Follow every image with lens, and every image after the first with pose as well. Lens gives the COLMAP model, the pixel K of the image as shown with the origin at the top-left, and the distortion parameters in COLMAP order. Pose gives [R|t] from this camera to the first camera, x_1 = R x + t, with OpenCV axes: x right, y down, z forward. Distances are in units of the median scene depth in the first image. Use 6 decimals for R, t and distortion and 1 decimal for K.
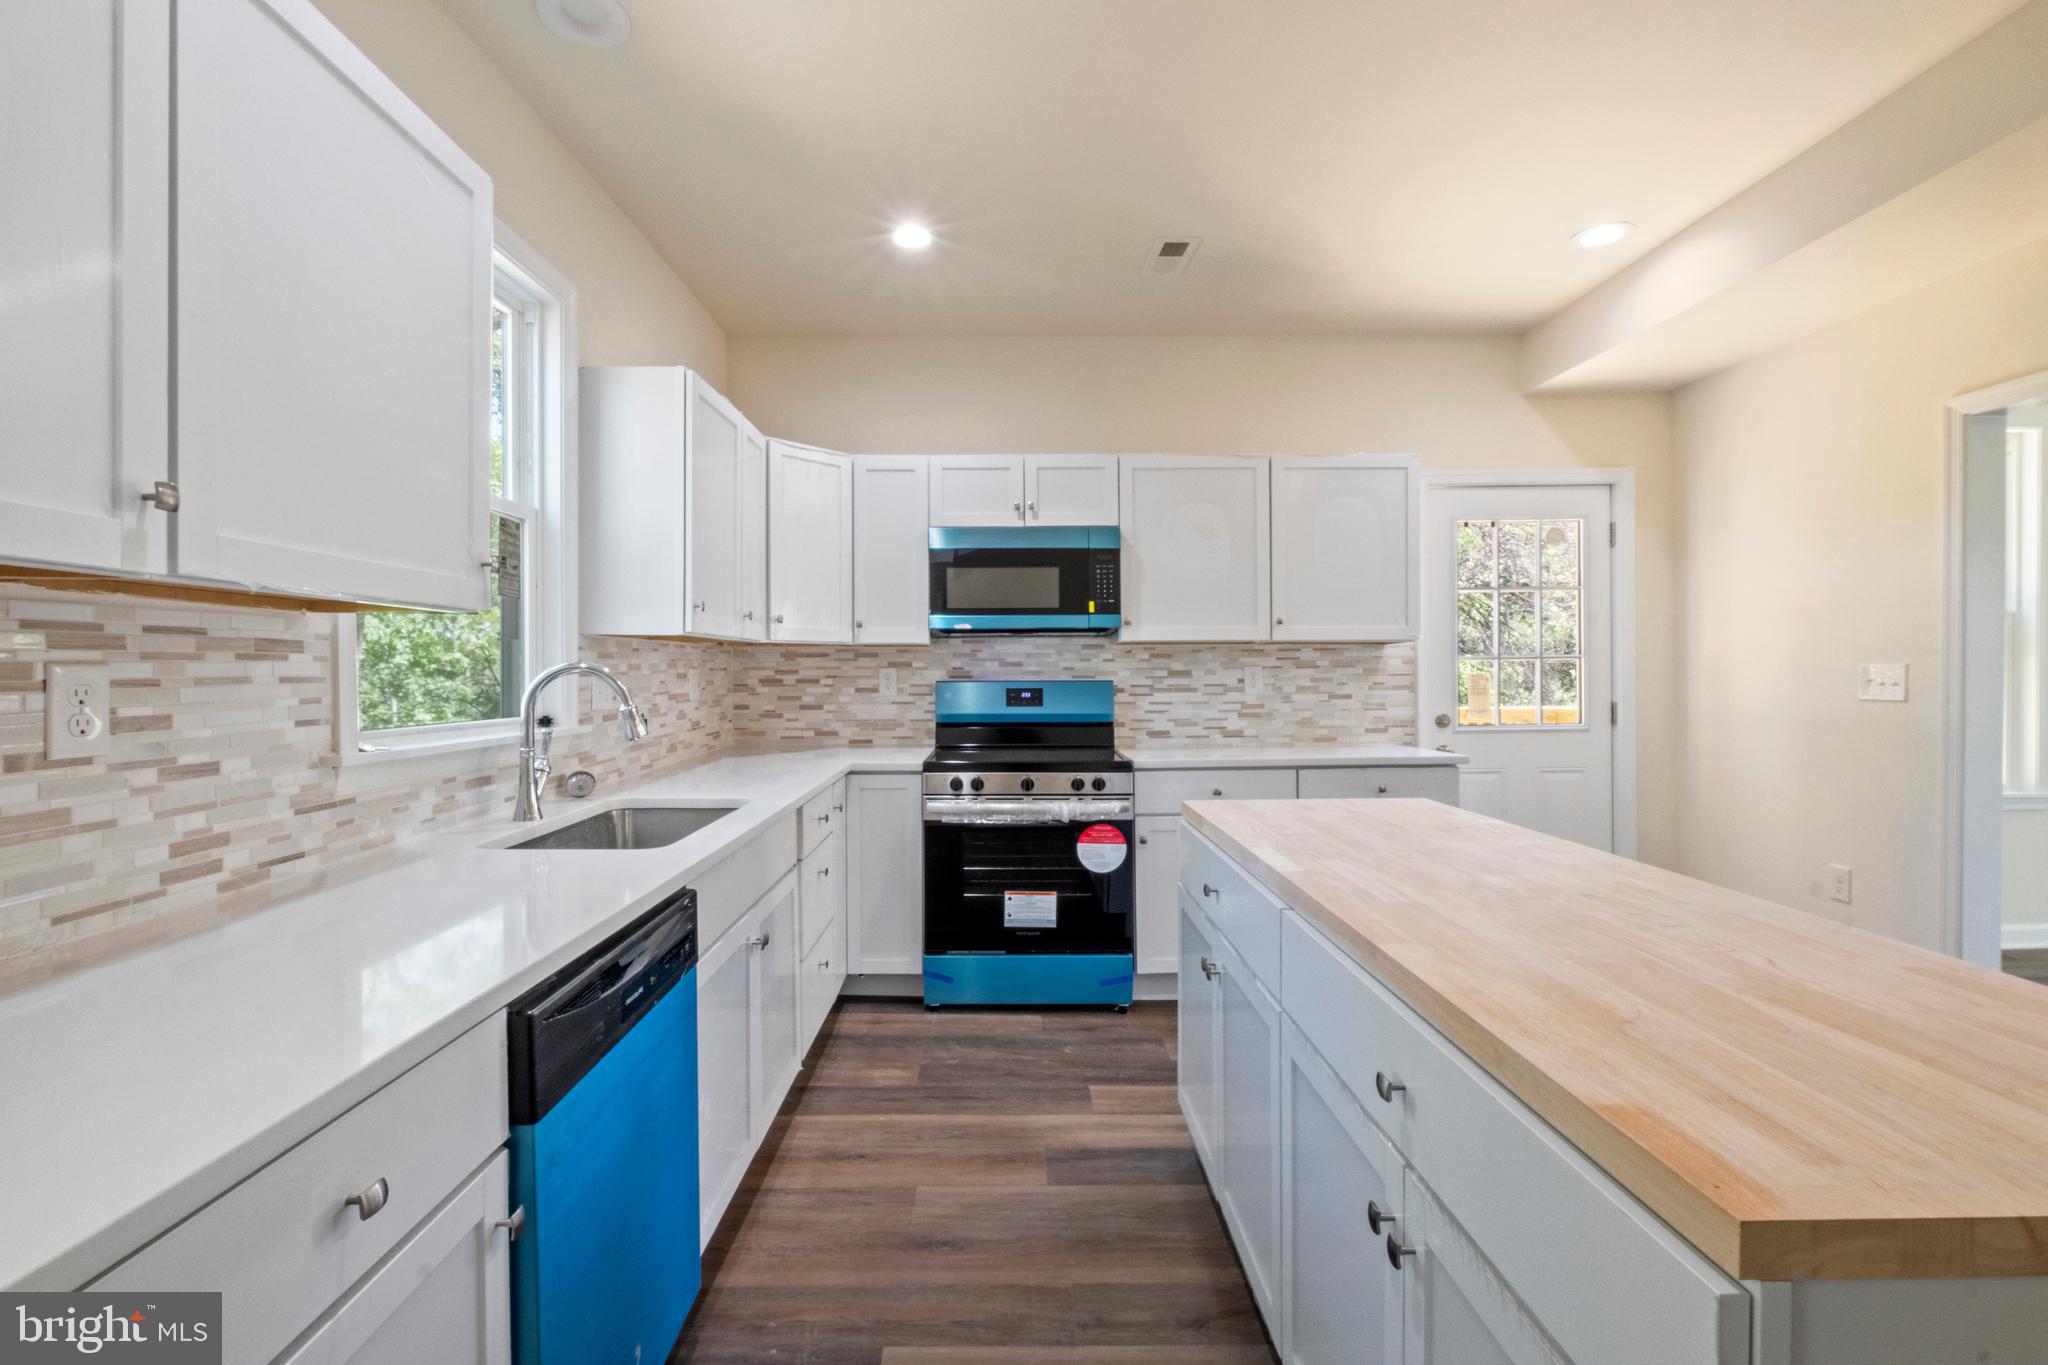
lens RADIAL K [[909.3, 0, 1002.7], [0, 909.3, 693.3], [0, 0, 1]] dist [-0.002405, -0.000366]
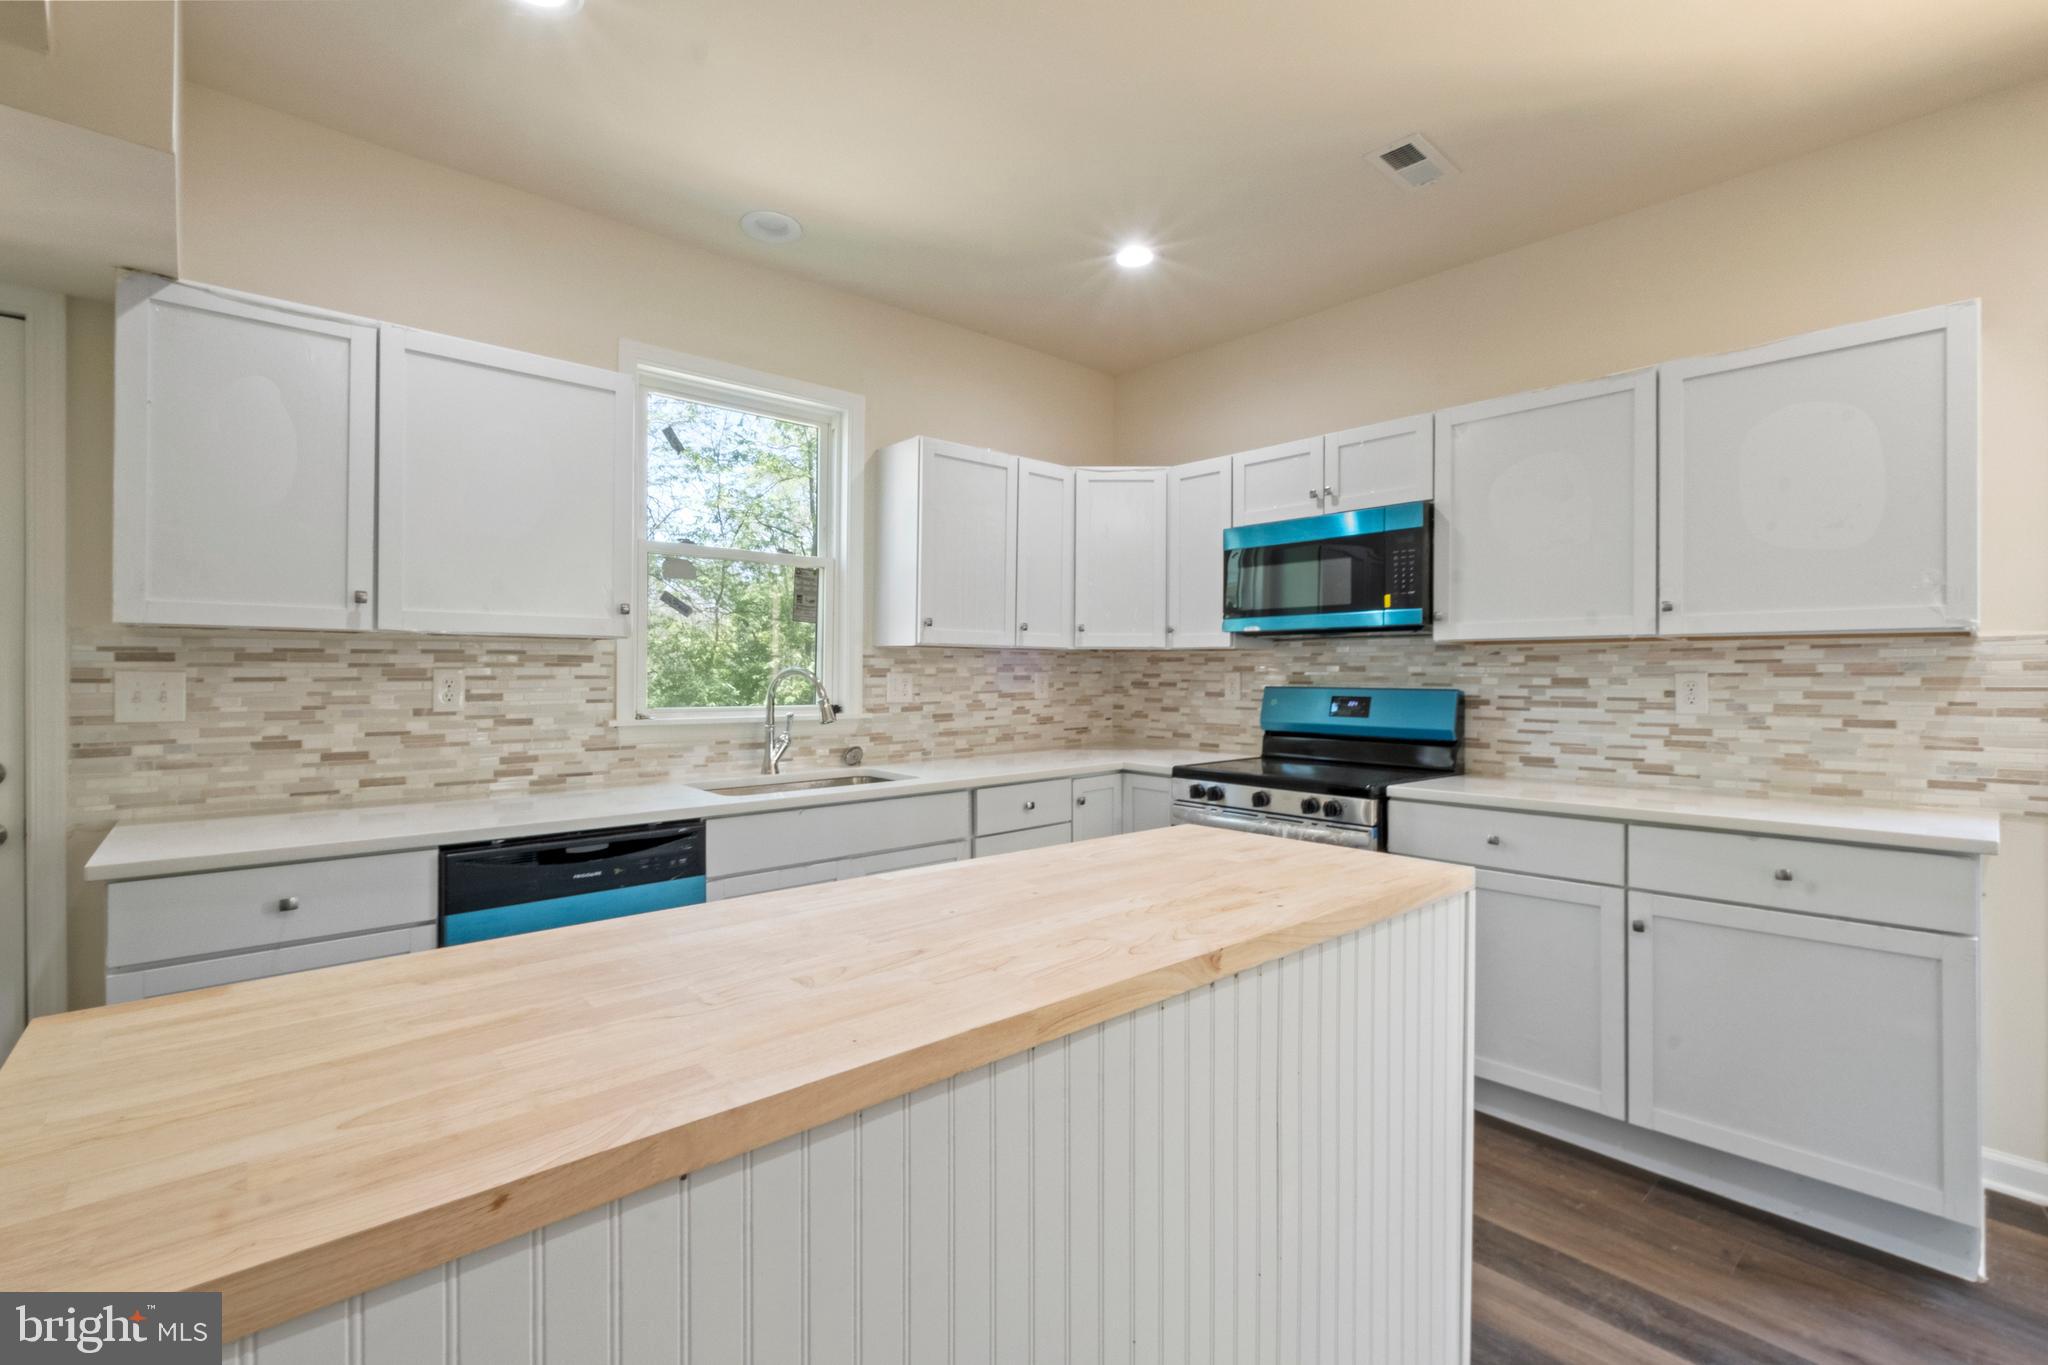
lens RADIAL K [[899.6, 0, 1012.6], [0, 899.6, 675.2], [0, 0, 1]] dist [-0.002752, -0.000378]
pose [[0.659748, 0.007980, -0.751445, 0.484961], [-0.024963, 0.999625, -0.011301, -0.008379], [0.751072, 0.026214, 0.659699, 0.190496]]
